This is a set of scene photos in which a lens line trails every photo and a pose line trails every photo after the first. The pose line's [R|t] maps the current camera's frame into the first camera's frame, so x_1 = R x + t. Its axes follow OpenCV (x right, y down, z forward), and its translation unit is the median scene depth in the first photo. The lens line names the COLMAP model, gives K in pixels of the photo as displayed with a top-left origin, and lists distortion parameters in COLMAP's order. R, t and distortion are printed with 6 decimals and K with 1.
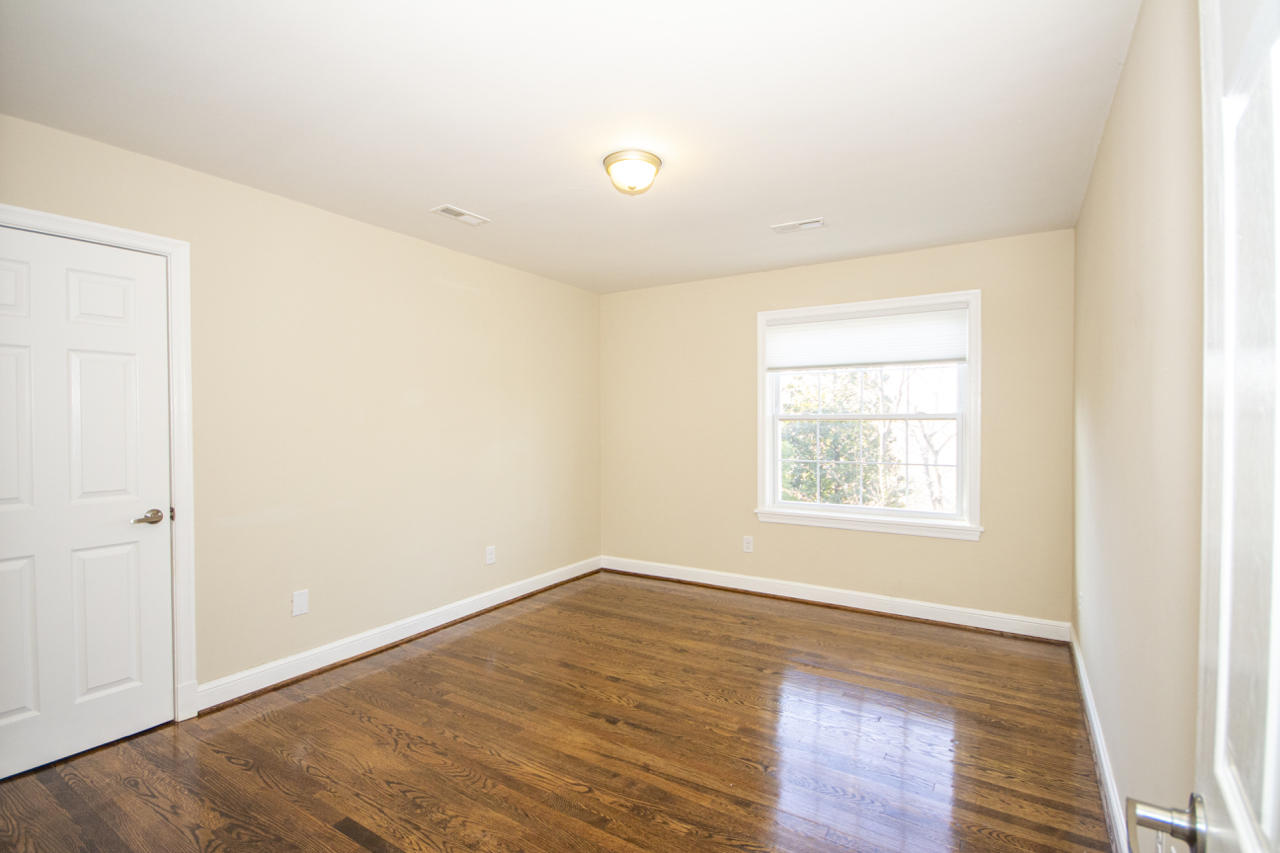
lens RADIAL K [[597.4, 0, 635.7], [0, 597.4, 425.4], [0, 0, 1]] dist [-0.005310, 0.000117]
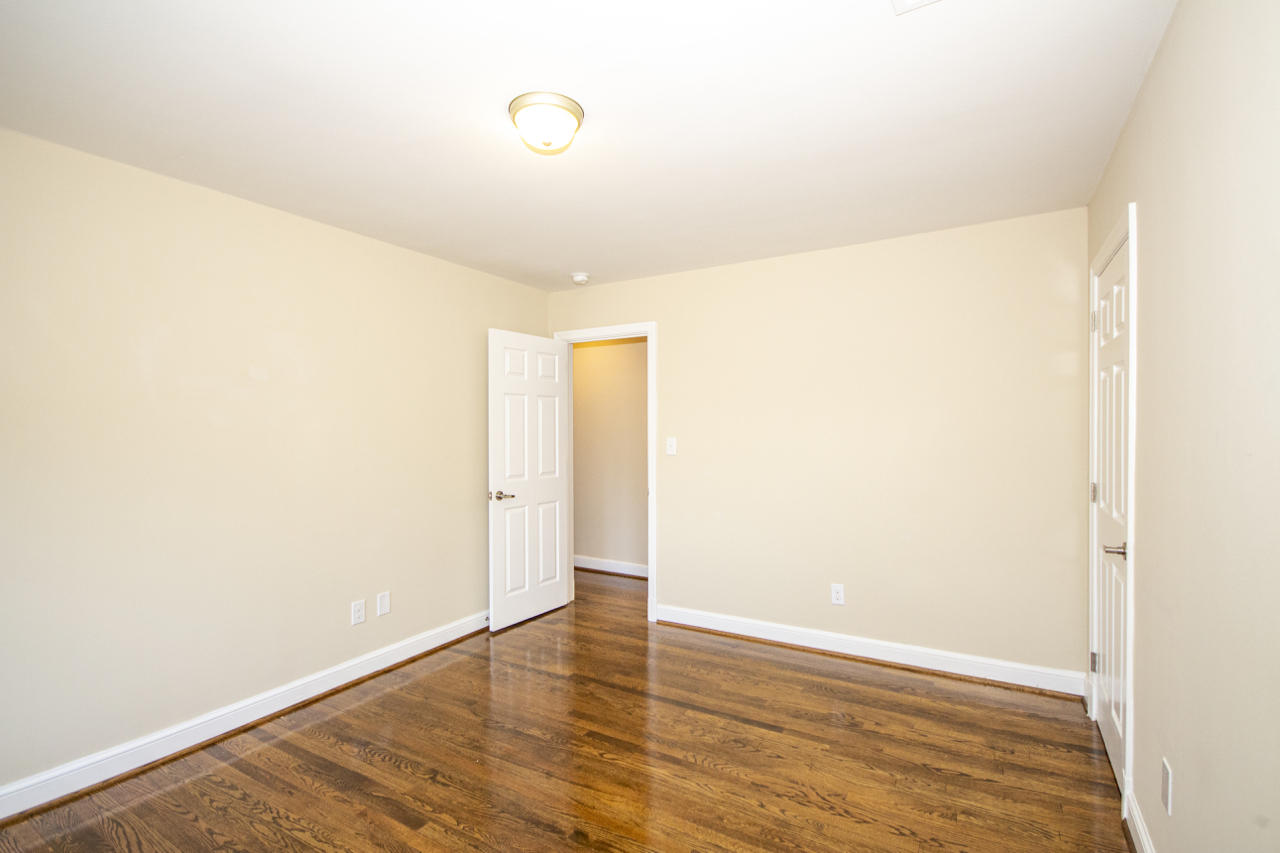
lens RADIAL K [[597.4, 0, 644.8], [0, 597.4, 427.3], [0, 0, 1]] dist [-0.005310, 0.000117]
pose [[-0.998821, 0.008978, -0.047709, -0.106261], [0.008459, 0.999903, 0.011059, -0.042086], [0.047803, 0.010642, -0.998800, 2.066930]]
